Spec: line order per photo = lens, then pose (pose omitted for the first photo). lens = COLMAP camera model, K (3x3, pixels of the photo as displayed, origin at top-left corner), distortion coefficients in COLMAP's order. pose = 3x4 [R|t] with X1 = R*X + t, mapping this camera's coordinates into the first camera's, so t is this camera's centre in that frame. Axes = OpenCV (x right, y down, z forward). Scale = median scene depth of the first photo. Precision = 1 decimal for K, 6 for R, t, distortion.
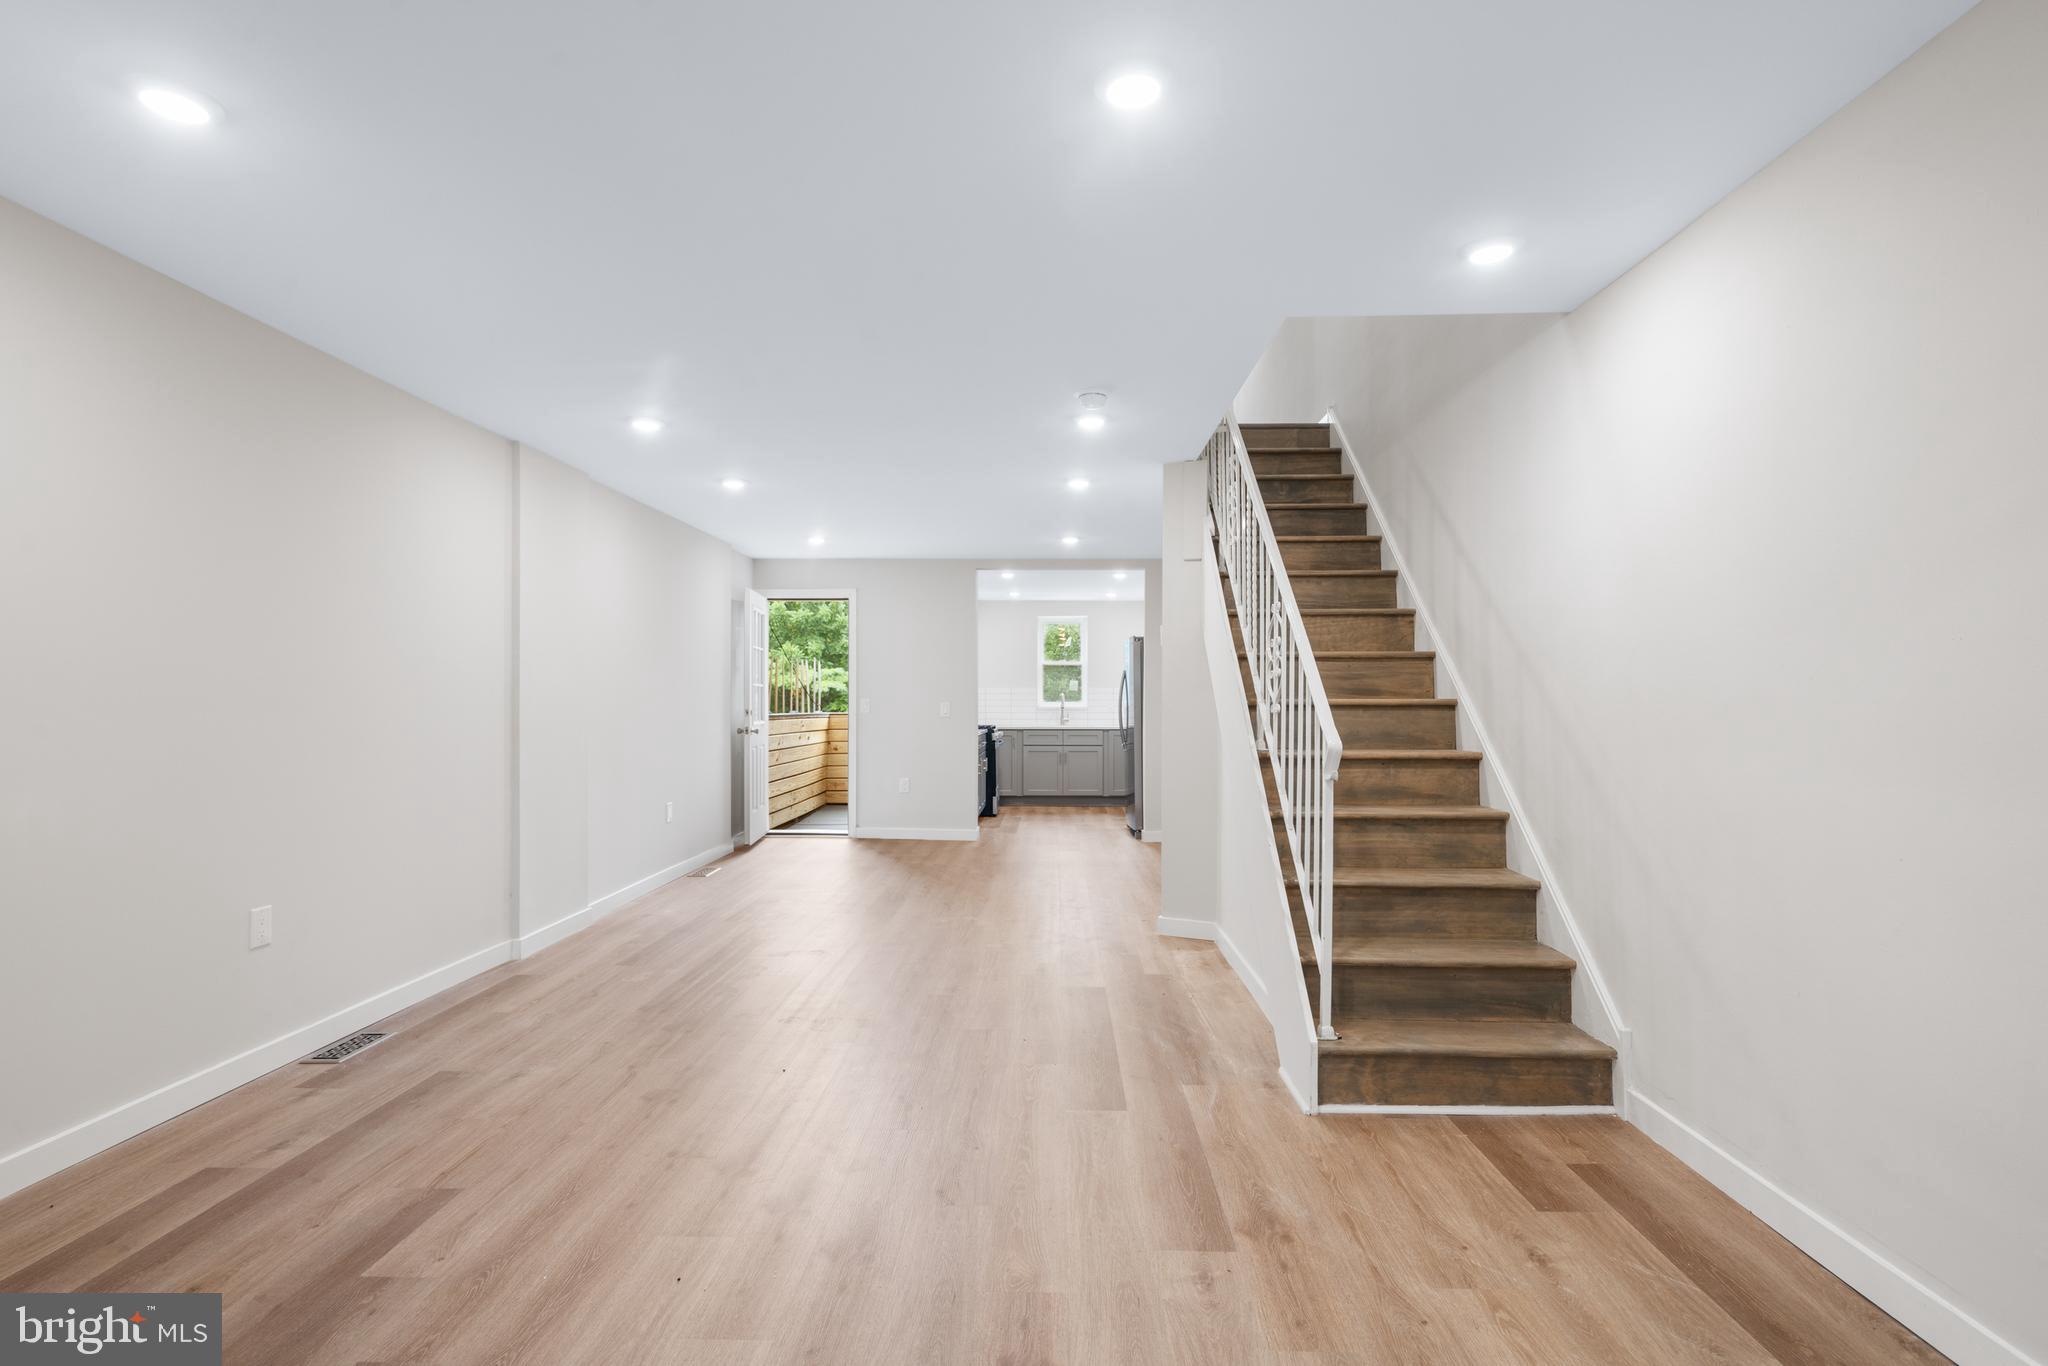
lens RADIAL K [[981.1, 0, 1038.7], [0, 981.1, 704.8], [0, 0, 1]] dist [0.002778, 0.001477]
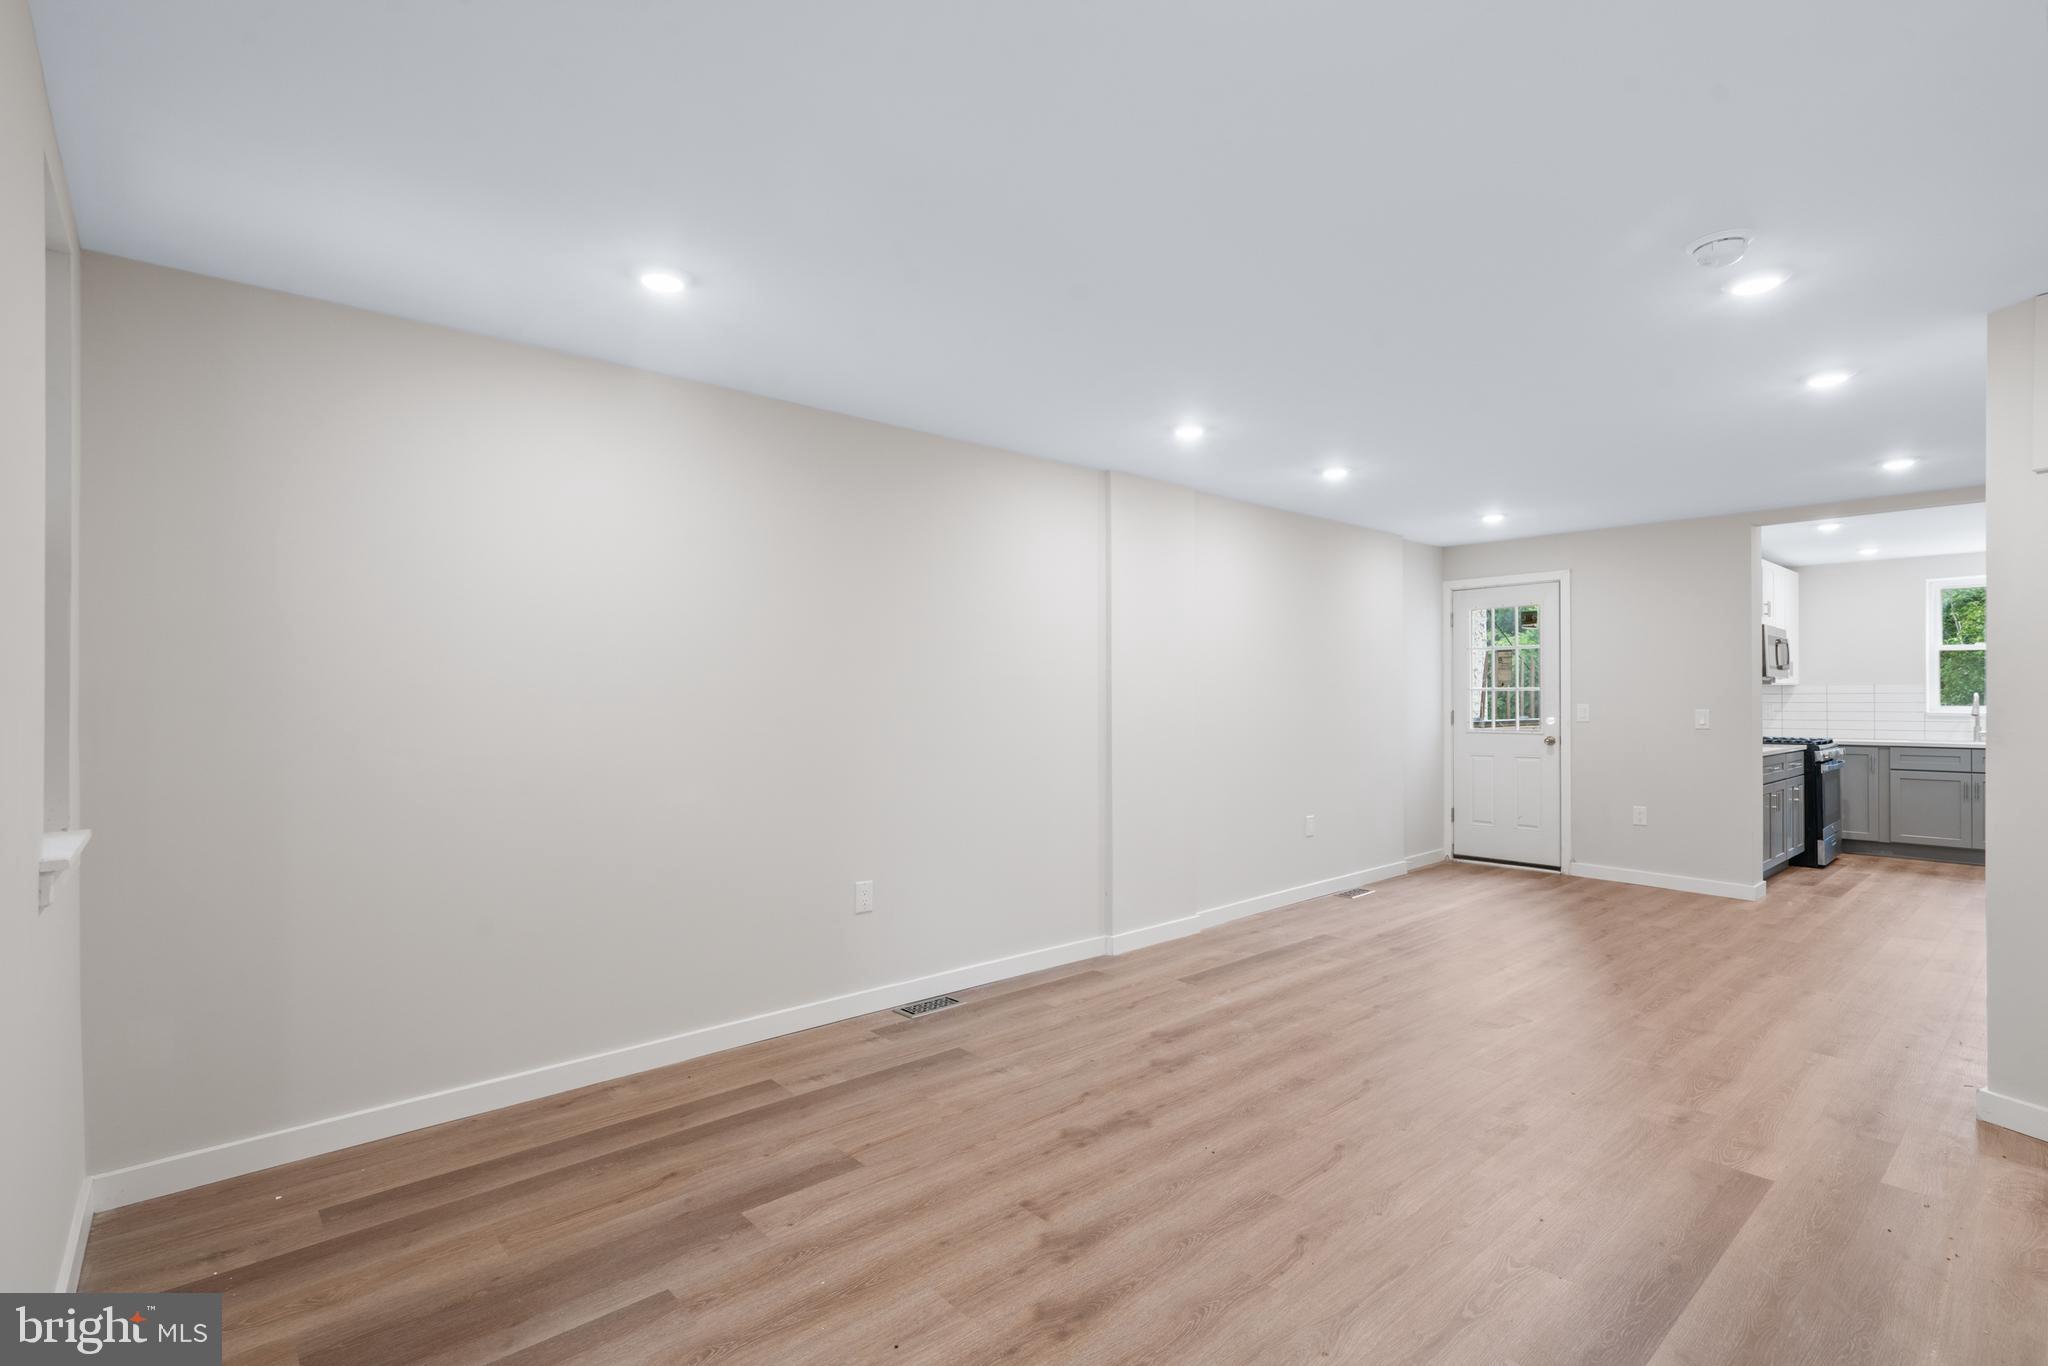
lens RADIAL K [[981.1, 0, 1014.1], [0, 981.1, 669.3], [0, 0, 1]] dist [0.002778, 0.001477]
pose [[0.672185, -0.026961, -0.739892, 0.225318], [0.002544, 0.999415, -0.034106, -0.017624], [0.740379, 0.021043, 0.671861, 0.229465]]
